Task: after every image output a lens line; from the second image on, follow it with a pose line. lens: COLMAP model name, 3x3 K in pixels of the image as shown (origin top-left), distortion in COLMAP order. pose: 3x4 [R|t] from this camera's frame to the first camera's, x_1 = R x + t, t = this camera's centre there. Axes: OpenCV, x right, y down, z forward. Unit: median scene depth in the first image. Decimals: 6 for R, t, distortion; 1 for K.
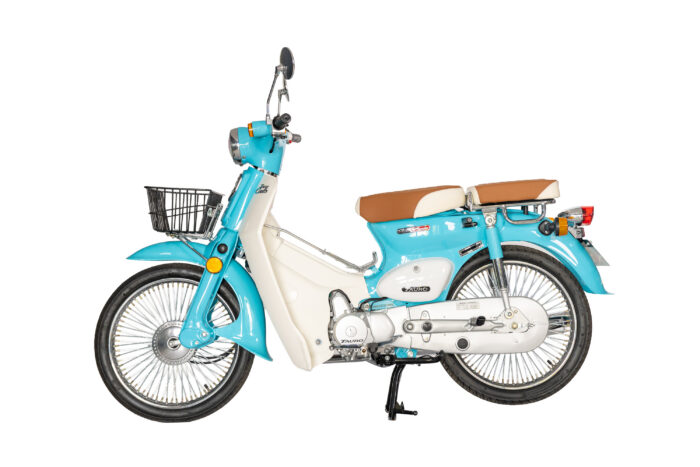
lens RADIAL K [[1353.6, 0, 350.0], [0, 1353.6, 233.5], [0, 0, 1]] dist [-0.026188, -0.038713]
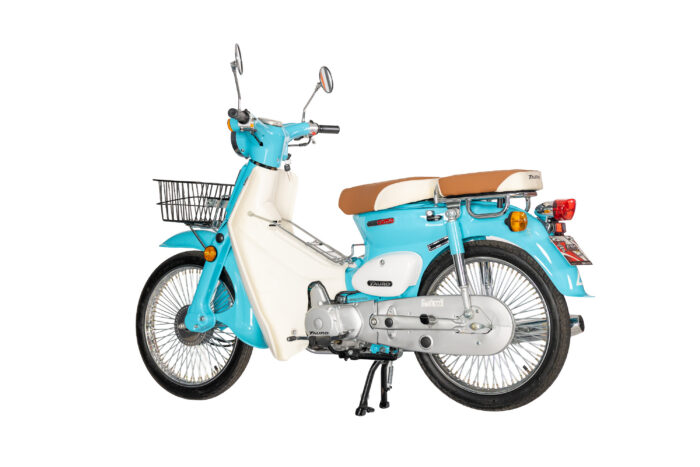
lens RADIAL K [[1353.6, 0, 350.0], [0, 1353.6, 233.5], [0, 0, 1]] dist [-0.026188, -0.038713]
pose [[0.856996, 0.018345, -0.514997, 0.527790], [-0.010640, 0.999783, 0.017907, -0.012175], [0.515214, -0.009866, 0.857005, 0.149586]]
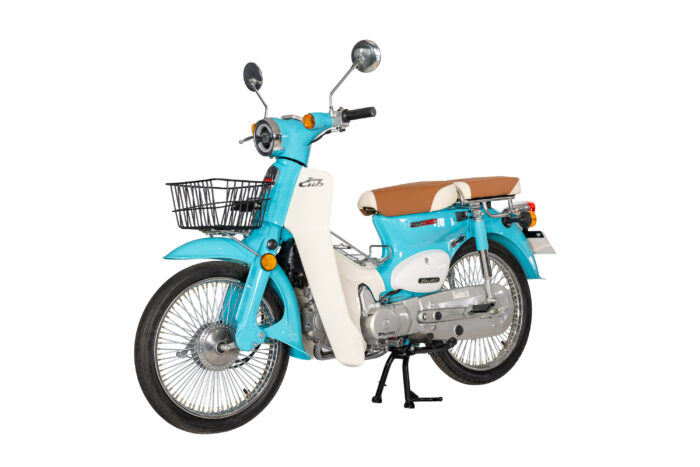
lens RADIAL K [[1353.6, 0, 350.0], [0, 1353.6, 233.5], [0, 0, 1]] dist [-0.026188, -0.038713]
pose [[0.816425, -0.012069, 0.577325, -0.594948], [0.015614, 0.999877, -0.001179, 0.005439], [-0.577240, 0.009977, 0.816514, 0.182610]]
